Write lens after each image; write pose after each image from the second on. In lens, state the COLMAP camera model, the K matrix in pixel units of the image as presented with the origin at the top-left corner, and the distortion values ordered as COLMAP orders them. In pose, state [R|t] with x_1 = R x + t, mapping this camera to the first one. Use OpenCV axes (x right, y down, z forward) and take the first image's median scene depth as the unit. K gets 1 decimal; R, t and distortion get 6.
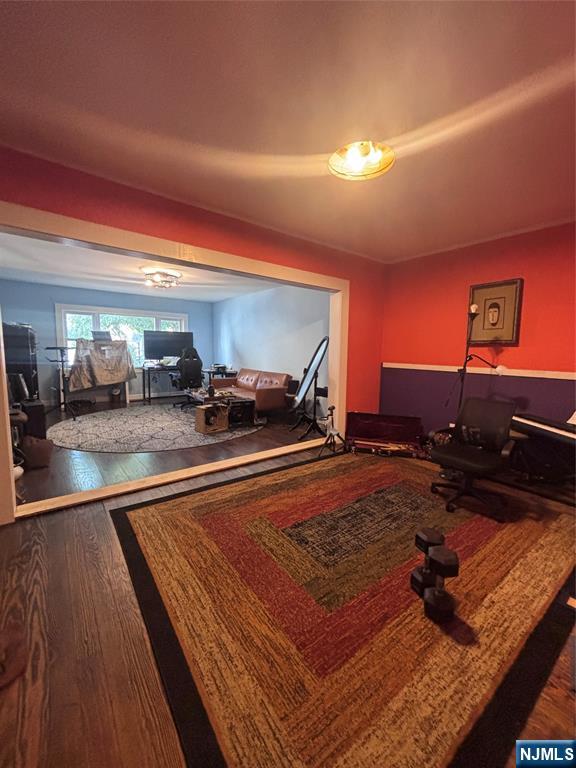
lens RADIAL K [[310.1, 0, 287.0], [0, 310.1, 382.0], [0, 0, 1]] dist [0.017438, 0.000656]
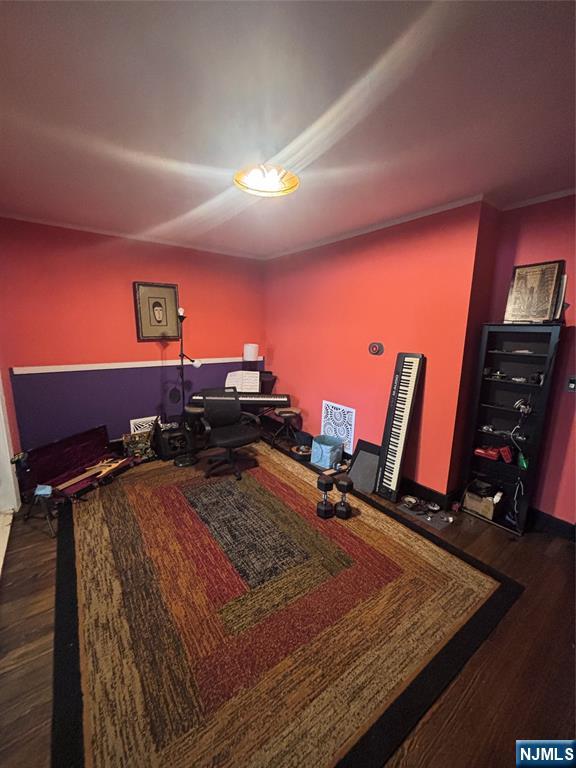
lens RADIAL K [[310.1, 0, 291.5], [0, 310.1, 387.0], [0, 0, 1]] dist [0.017438, 0.000656]
pose [[0.007830, -0.207340, 0.978238, -0.330718], [0.083684, 0.974972, 0.205978, -0.103055], [-0.996462, 0.080250, 0.024985, 0.369040]]
